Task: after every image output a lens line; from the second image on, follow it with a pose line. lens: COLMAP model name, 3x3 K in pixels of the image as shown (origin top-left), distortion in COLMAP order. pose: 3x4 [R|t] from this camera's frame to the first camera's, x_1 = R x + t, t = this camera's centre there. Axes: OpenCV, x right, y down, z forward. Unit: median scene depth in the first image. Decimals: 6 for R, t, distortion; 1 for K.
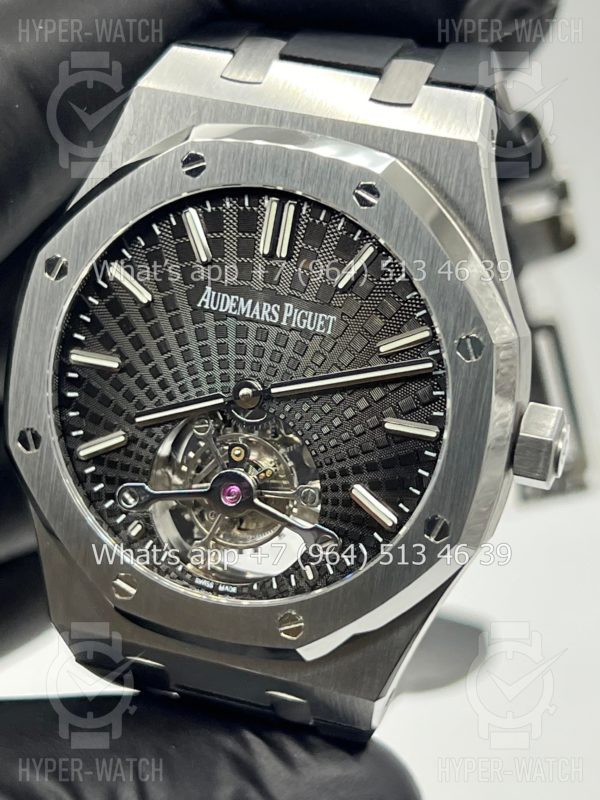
lens RADIAL K [[1889.7, 0, 303.5], [0, 1889.7, 396.7], [0, 0, 1]] dist [0.244882, 0.000000]
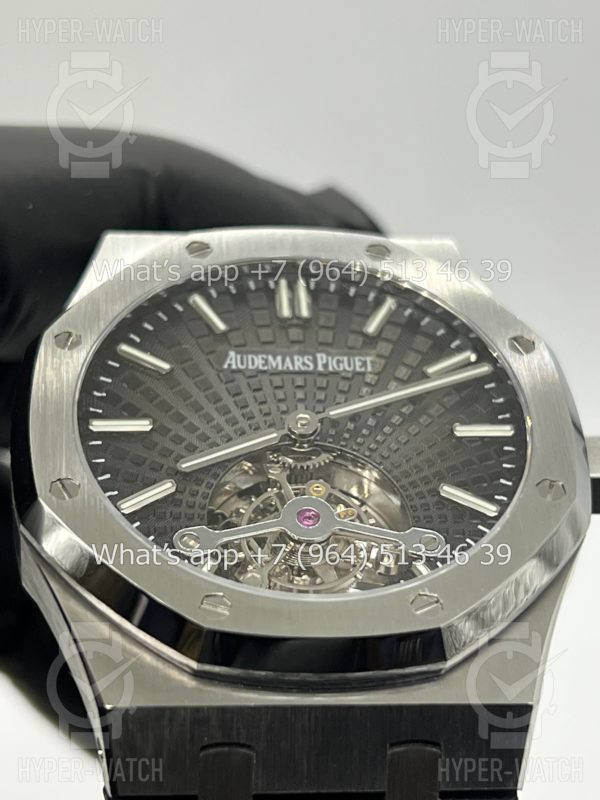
lens RADIAL K [[1889.7, 0, 301.2], [0, 1889.7, 398.7], [0, 0, 1]] dist [0.244882, 0.000000]
pose [[0.907166, 0.059213, 0.416585, -0.412733], [0.266962, 0.684269, -0.678606, 0.612064], [-0.325239, 0.726821, 0.604938, 0.430810]]
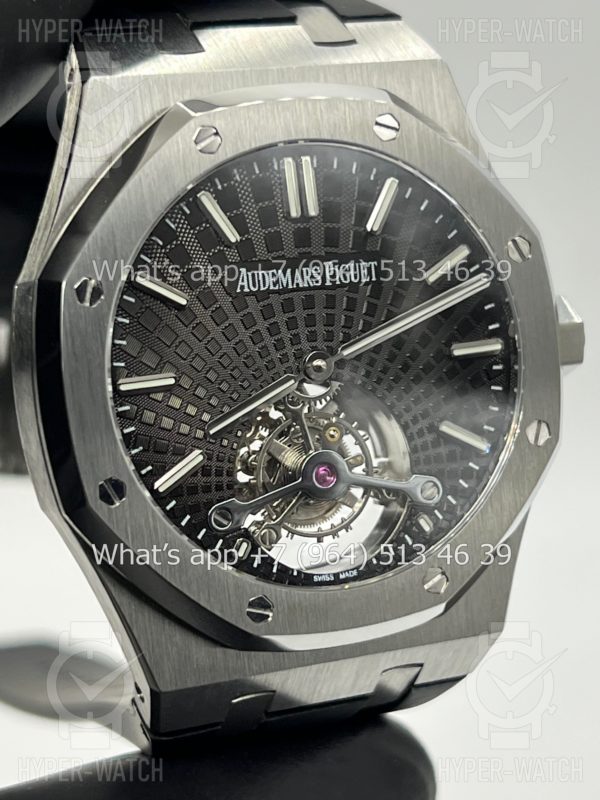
lens RADIAL K [[1889.7, 0, 298.4], [0, 1889.7, 401.5], [0, 0, 1]] dist [0.244882, 0.000000]
pose [[0.759911, -0.274538, 0.589206, -0.590636], [0.311386, 0.949408, 0.040772, -0.025637], [-0.570591, 0.152487, 0.806953, 0.249988]]
